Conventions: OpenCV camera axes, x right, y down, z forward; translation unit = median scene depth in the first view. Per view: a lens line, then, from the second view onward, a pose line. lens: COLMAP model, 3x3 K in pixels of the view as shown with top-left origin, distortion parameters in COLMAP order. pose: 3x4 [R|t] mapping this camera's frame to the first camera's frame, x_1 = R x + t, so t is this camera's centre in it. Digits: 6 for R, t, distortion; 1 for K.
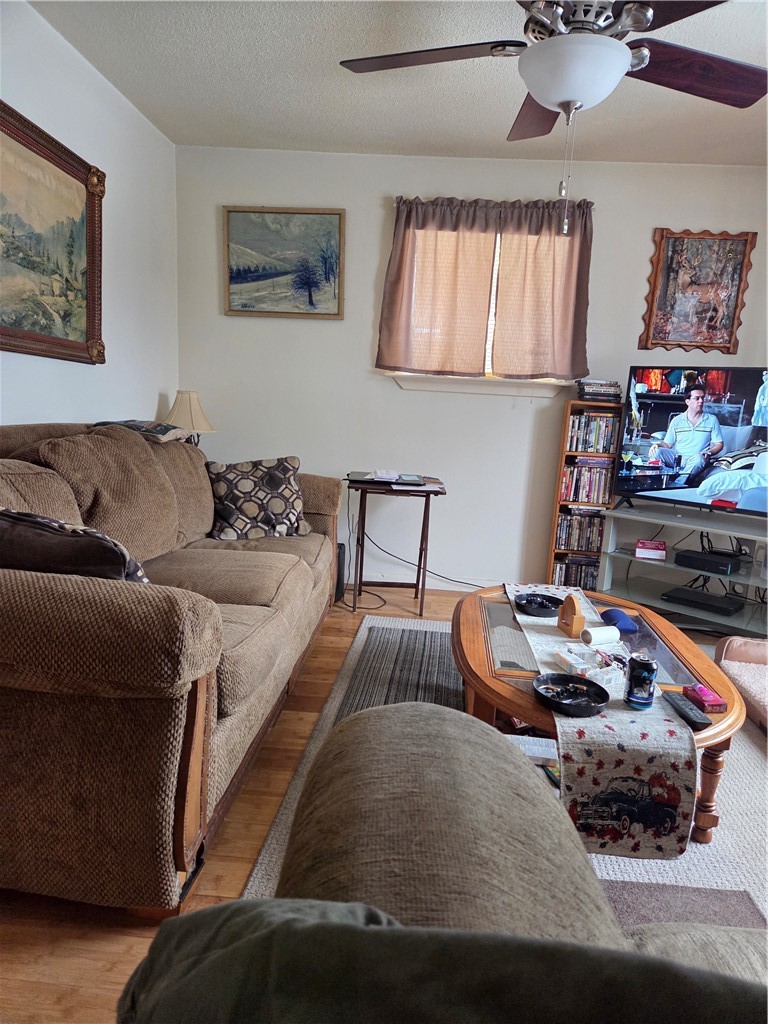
lens RADIAL K [[673.6, 0, 383.5], [0, 673.6, 531.3], [0, 0, 1]] dist [0.076081, -0.076252]
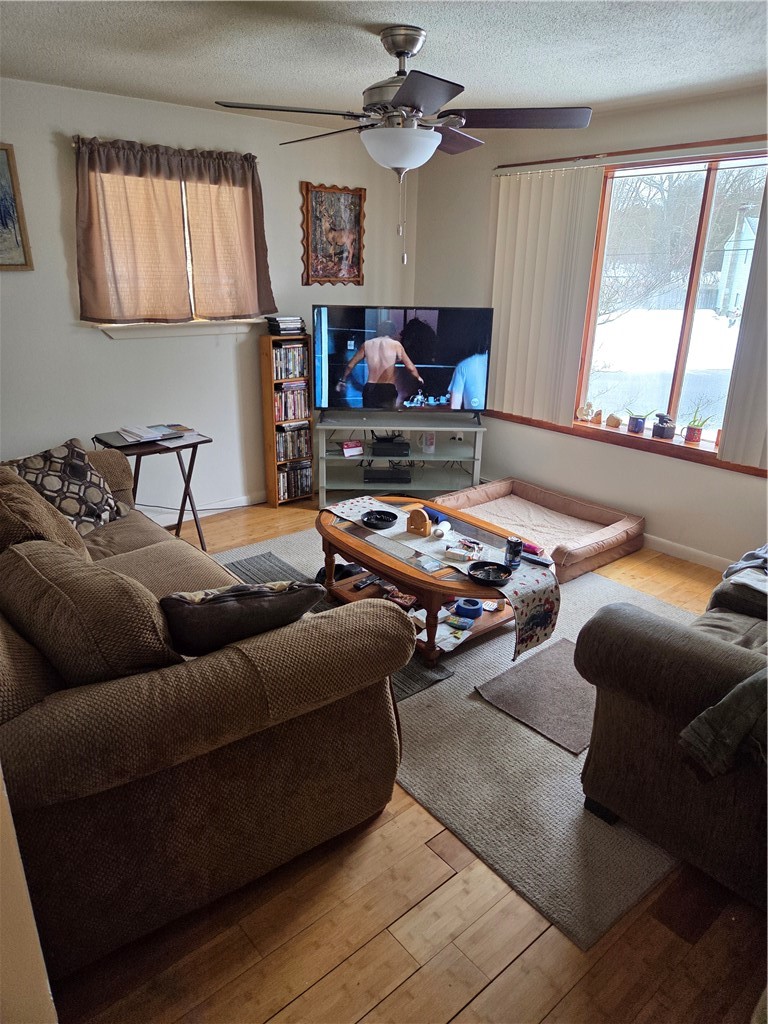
lens RADIAL K [[678.6, 0, 380.2], [0, 678.6, 512.2], [0, 0, 1]] dist [0.078416, -0.074646]
pose [[0.717077, -0.285127, 0.636006, -0.425591], [0.162958, 0.955792, 0.244760, -0.161640], [-0.677676, -0.071870, 0.731840, -0.010422]]
